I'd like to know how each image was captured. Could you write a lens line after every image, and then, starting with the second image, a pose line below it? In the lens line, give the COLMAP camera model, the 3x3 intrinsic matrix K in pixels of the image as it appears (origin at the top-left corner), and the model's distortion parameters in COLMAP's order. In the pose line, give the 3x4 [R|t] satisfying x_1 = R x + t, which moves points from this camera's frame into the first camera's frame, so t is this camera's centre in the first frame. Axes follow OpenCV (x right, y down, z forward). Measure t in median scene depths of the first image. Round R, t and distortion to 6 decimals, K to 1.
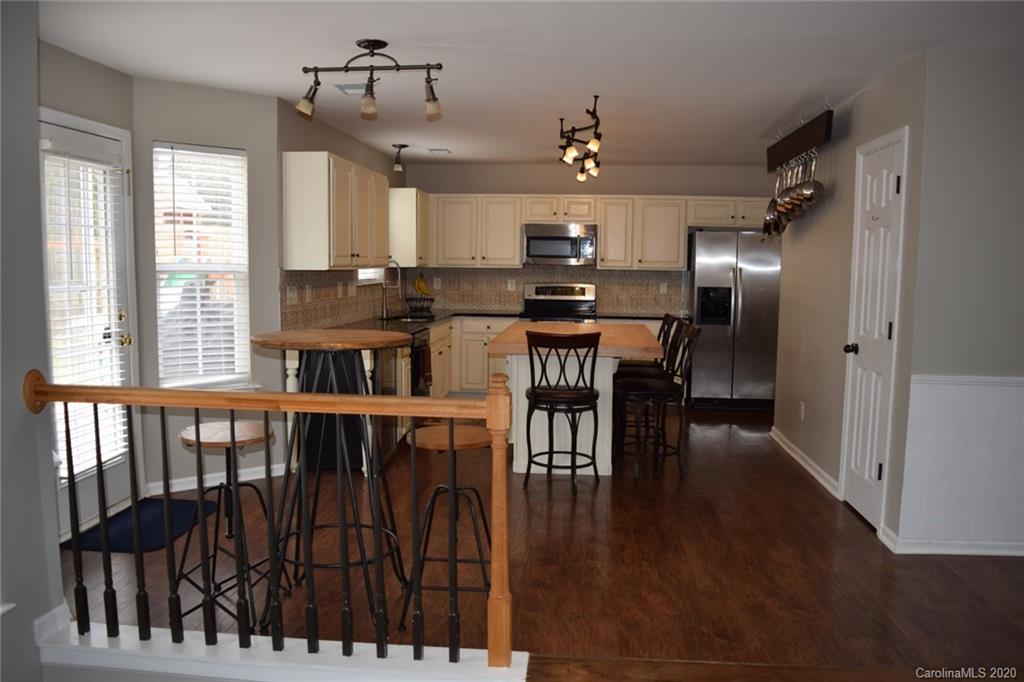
lens RADIAL K [[803.0, 0, 516.0], [0, 803.0, 349.8], [0, 0, 1]] dist [-0.092588, 0.018140]
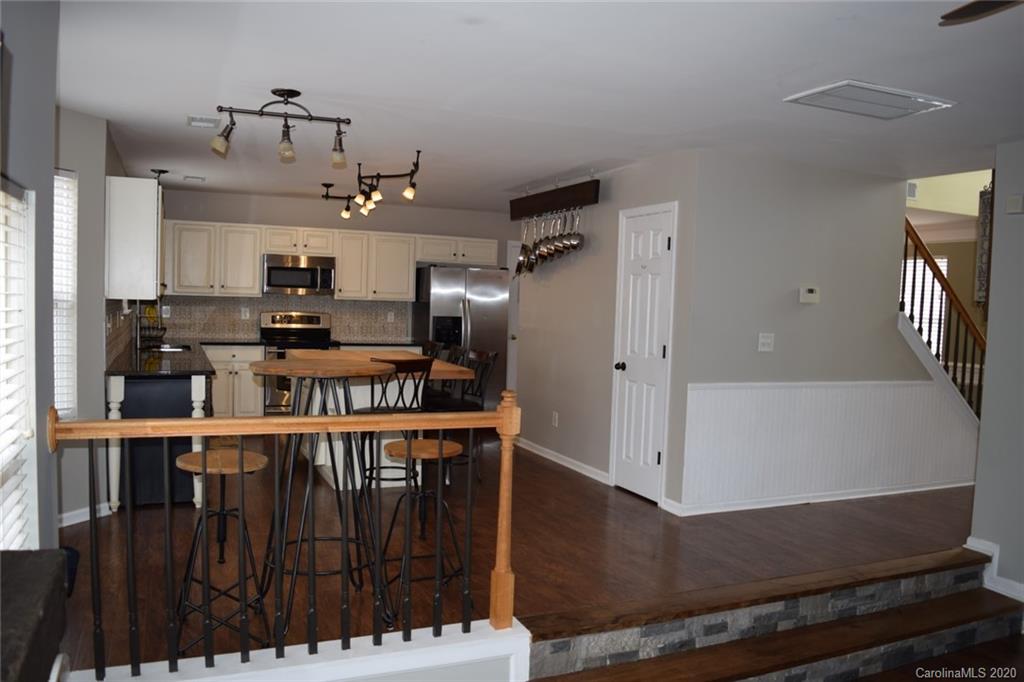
lens RADIAL K [[803.0, 0, 515.5], [0, 803.0, 342.4], [0, 0, 1]] dist [-0.092588, 0.018140]
pose [[0.876328, -0.010924, 0.481591, -0.251076], [0.030701, 0.998977, -0.033206, -0.001395], [-0.480736, 0.043885, 0.875767, -0.045307]]
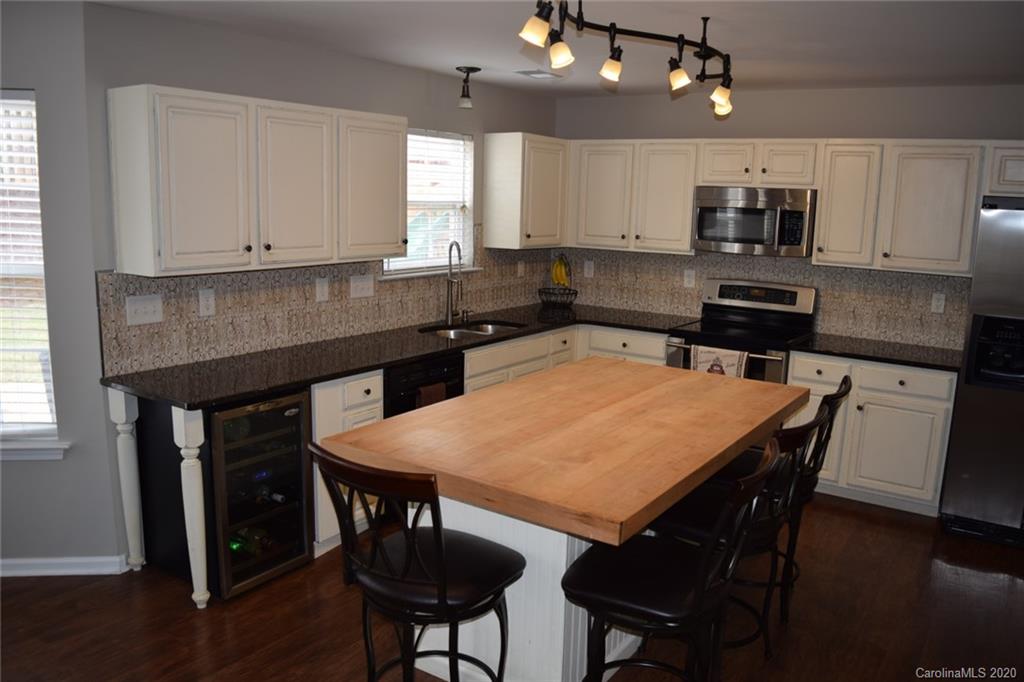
lens RADIAL K [[803.0, 0, 518.3], [0, 803.0, 348.8], [0, 0, 1]] dist [-0.092588, 0.018140]
pose [[0.876388, 0.102553, -0.470560, 0.246131], [-0.069731, 0.993790, 0.086715, -0.093671], [0.476530, -0.043183, 0.878097, 0.473200]]
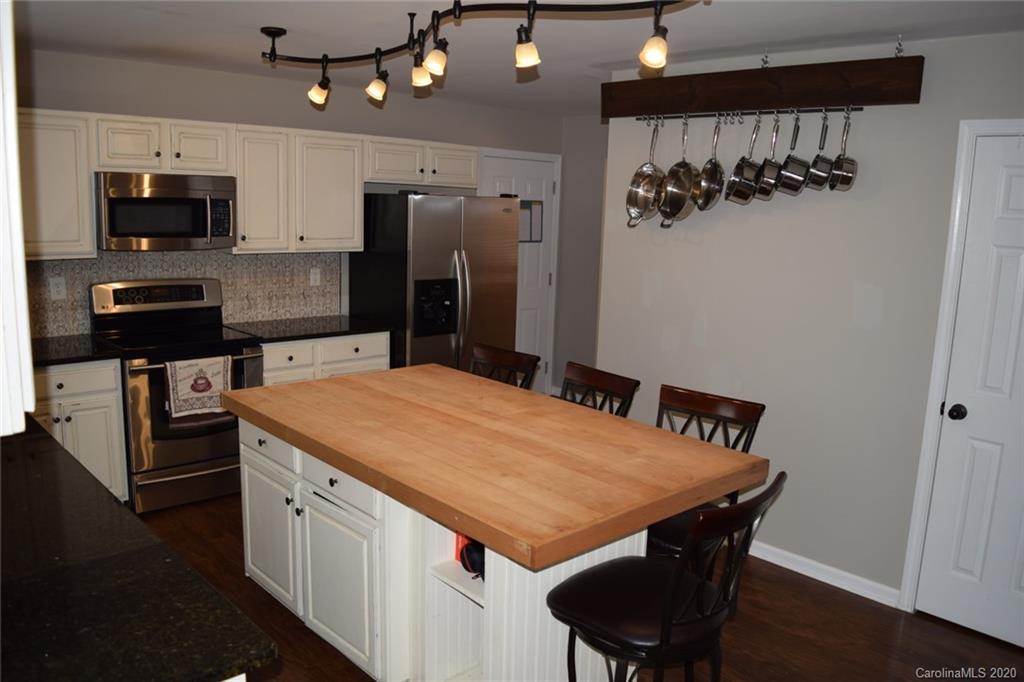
lens RADIAL K [[803.0, 0, 515.8], [0, 803.0, 346.9], [0, 0, 1]] dist [-0.092588, 0.018140]
pose [[0.665781, -0.123017, 0.735936, -0.243090], [0.052891, 0.991615, 0.117907, -0.115151], [-0.744270, -0.039576, 0.666705, 0.589704]]
